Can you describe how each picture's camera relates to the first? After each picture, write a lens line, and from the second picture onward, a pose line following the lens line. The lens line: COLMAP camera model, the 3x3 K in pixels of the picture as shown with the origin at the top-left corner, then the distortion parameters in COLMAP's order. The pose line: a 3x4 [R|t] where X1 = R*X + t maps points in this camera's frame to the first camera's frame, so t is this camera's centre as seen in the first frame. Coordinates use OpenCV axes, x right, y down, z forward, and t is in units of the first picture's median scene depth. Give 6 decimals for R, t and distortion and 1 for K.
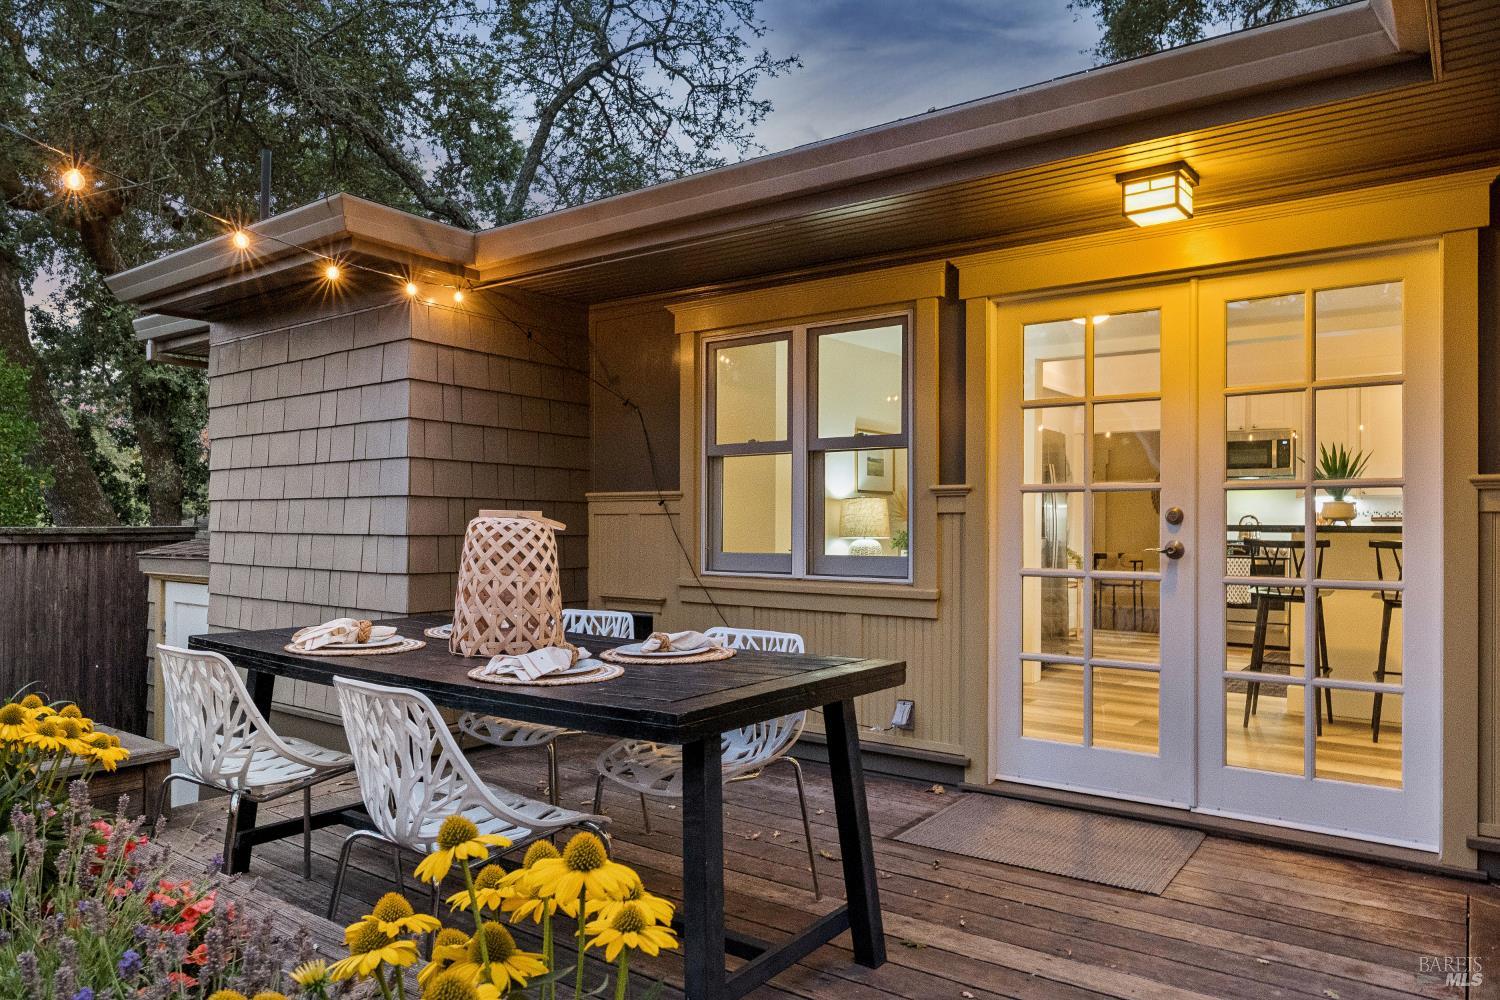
lens RADIAL K [[978.7, 0, 750.3], [0, 978.7, 524.8], [0, 0, 1]] dist [-0.000494, 0.000989]
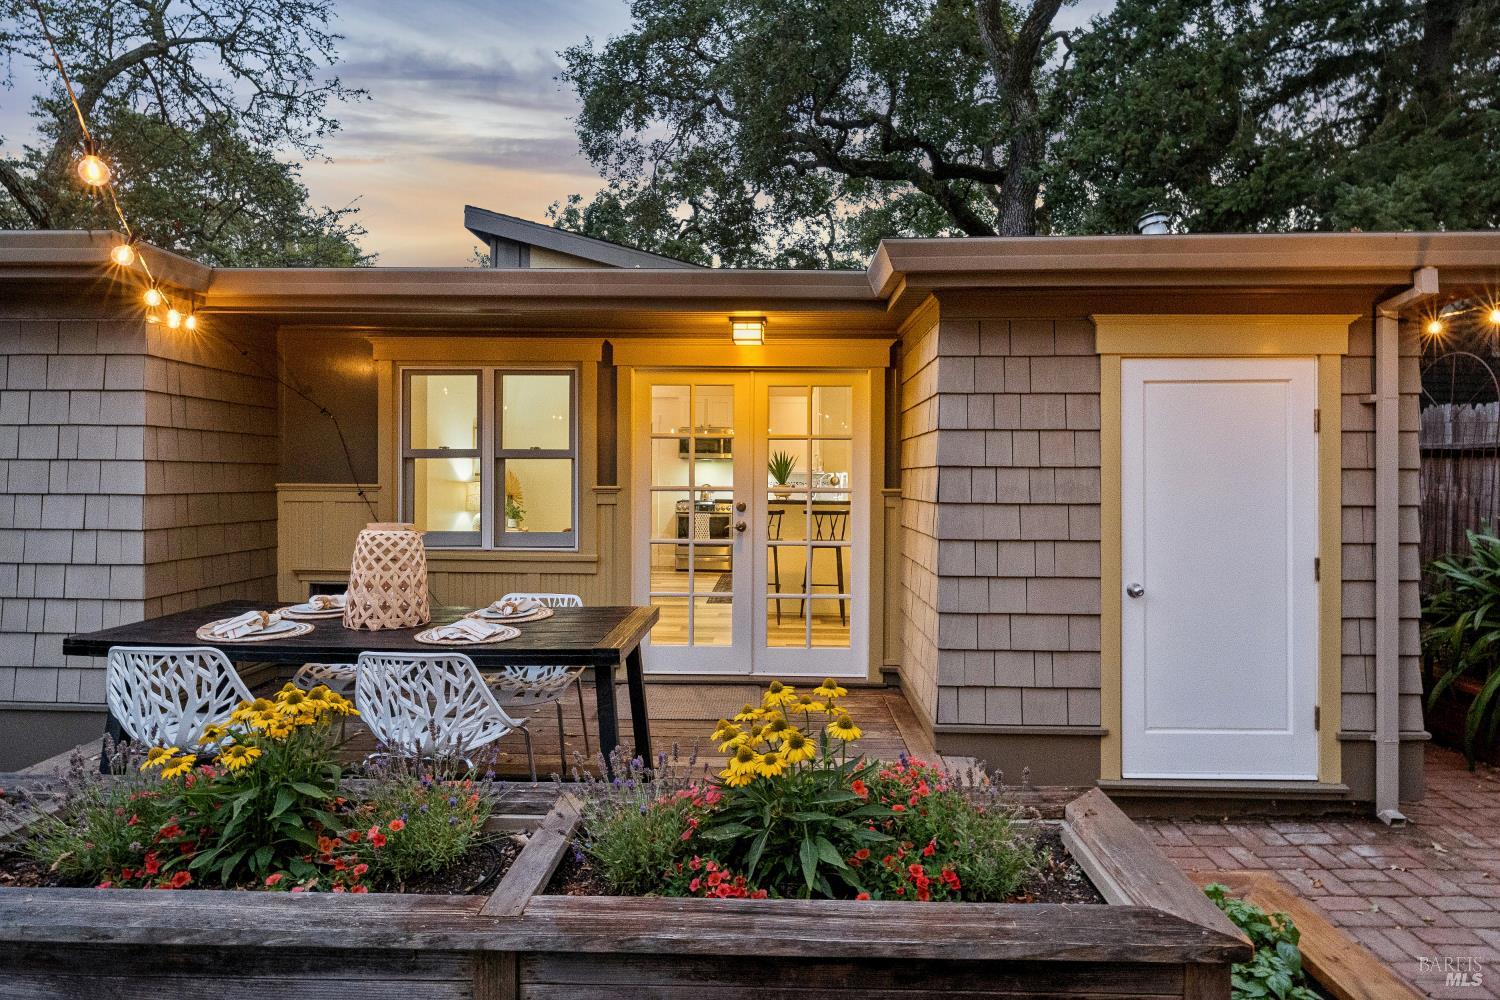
lens RADIAL K [[825.0, 0, 752.4], [0, 825.0, 477.7], [0, 0, 1]] dist [0.000716, -0.000729]
pose [[0.822760, -0.001287, 0.568387, -0.308821], [-0.003716, 0.999964, 0.007644, -0.058118], [-0.568376, -0.008401, 0.822726, -0.172512]]
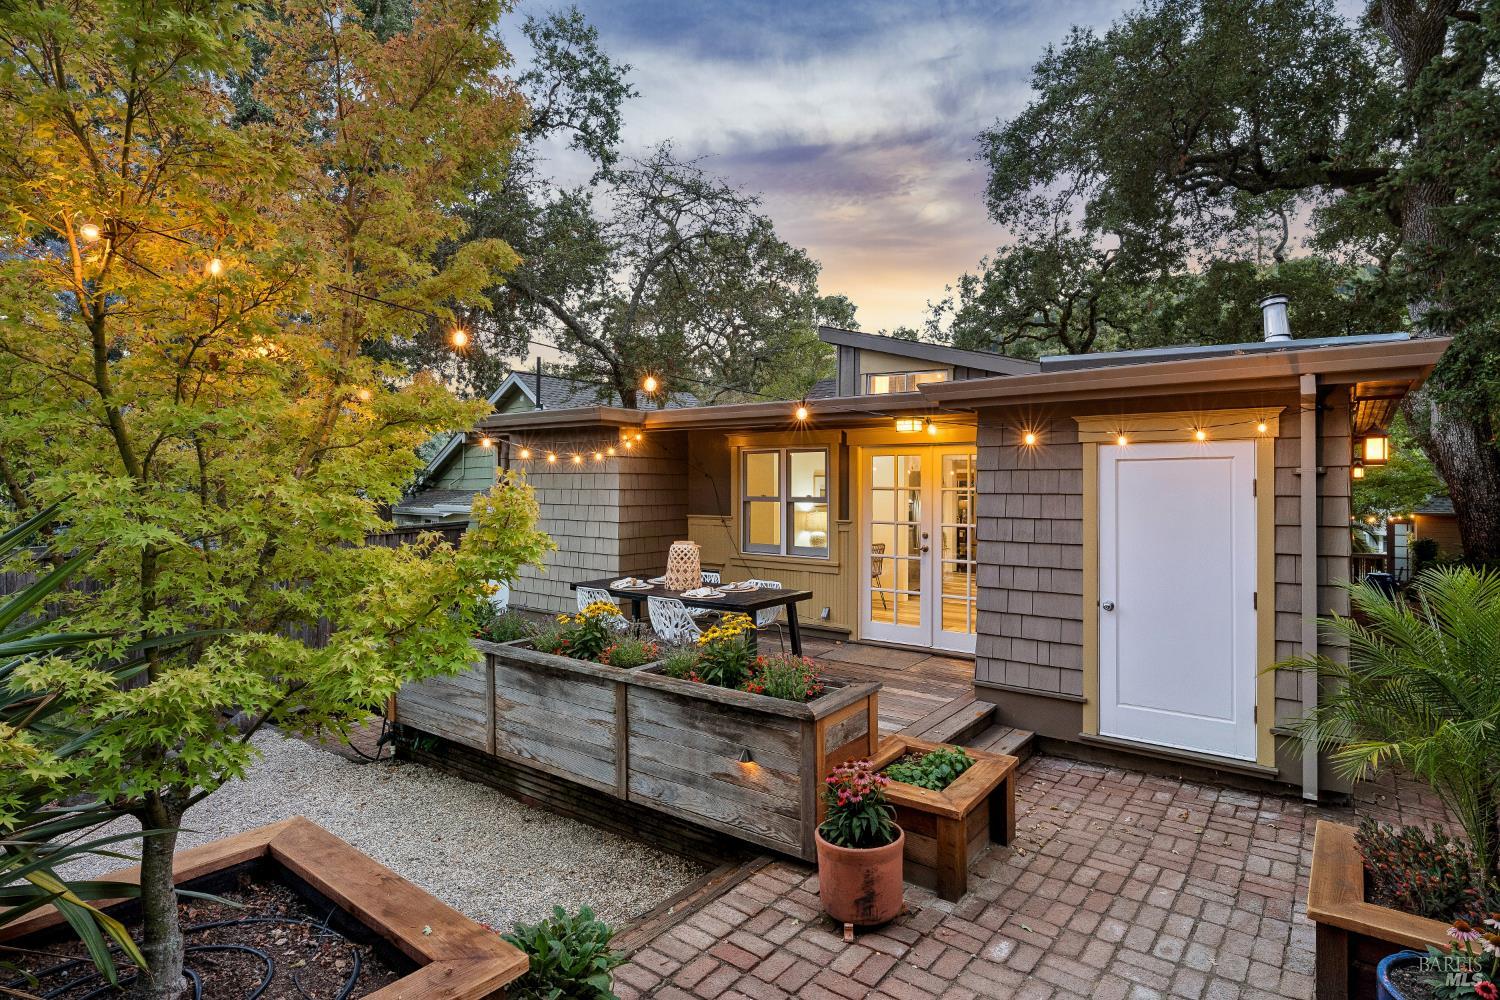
lens RADIAL K [[785.0, 0, 750.5], [0, 785.0, 483.3], [0, 0, 1]] dist [0.001512, -0.000021]
pose [[0.999932, -0.003933, -0.011021, -0.007858], [0.003956, 0.999990, 0.002057, -0.125439], [0.011013, -0.002100, 0.999937, -0.894985]]
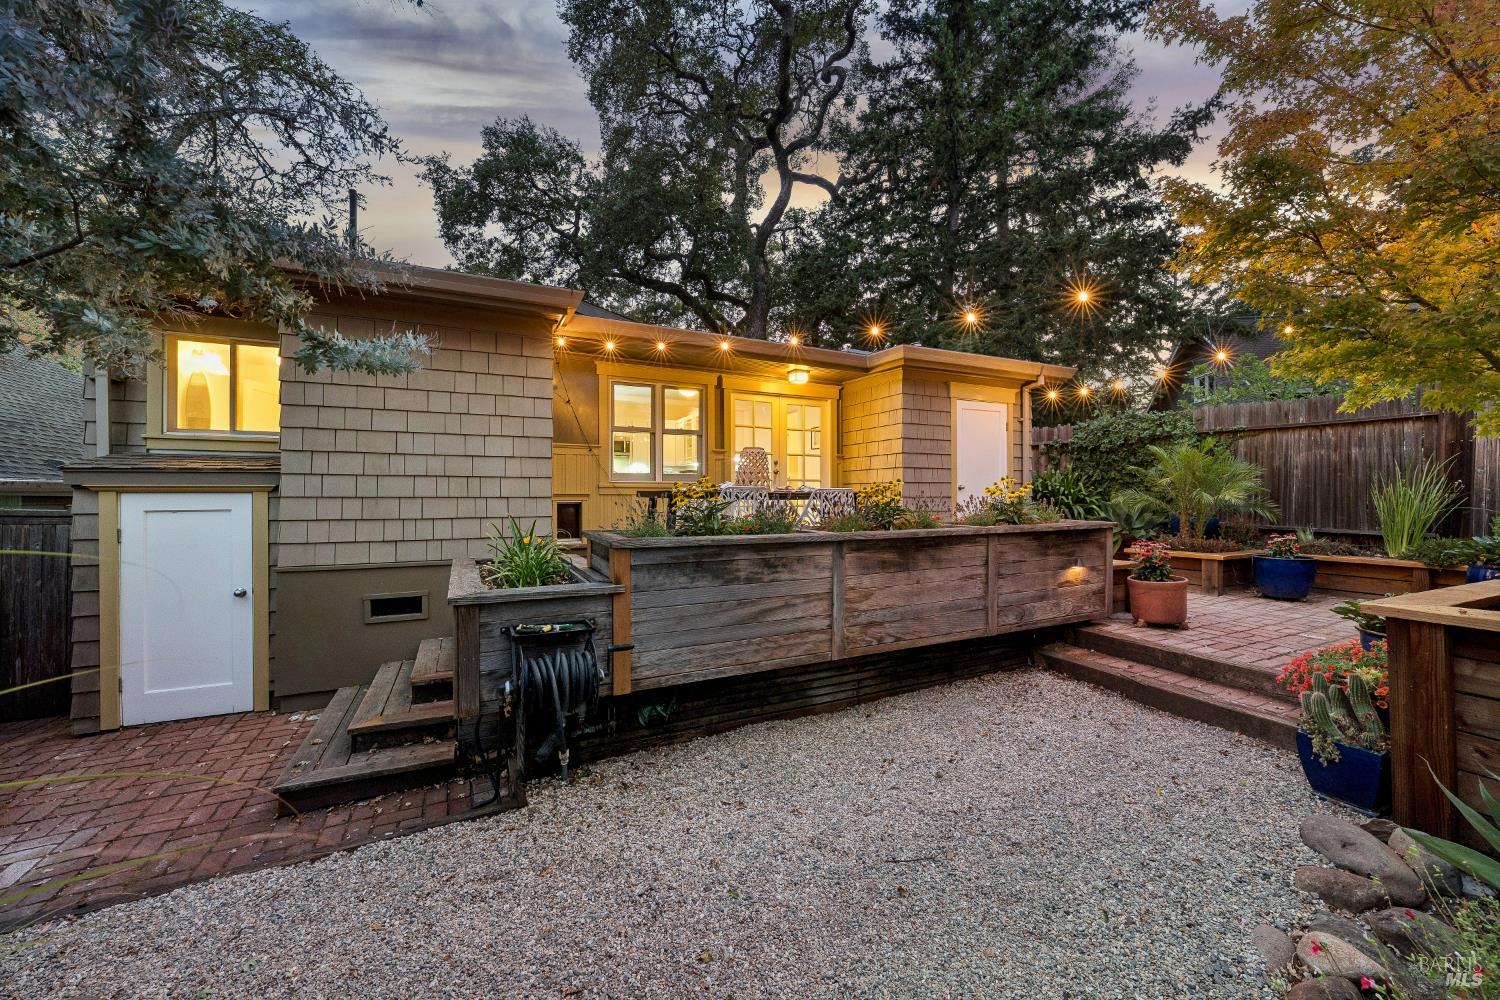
lens RADIAL K [[573.6, 0, 750.0], [0, 573.6, 500.0], [0, 0, 1]] dist [-0.011362, 0.000046]
pose [[0.460331, -0.013030, 0.887652, -1.182702], [0.000322, 0.999895, 0.014510, 0.079243], [-0.887748, -0.006393, 0.460286, 0.102678]]
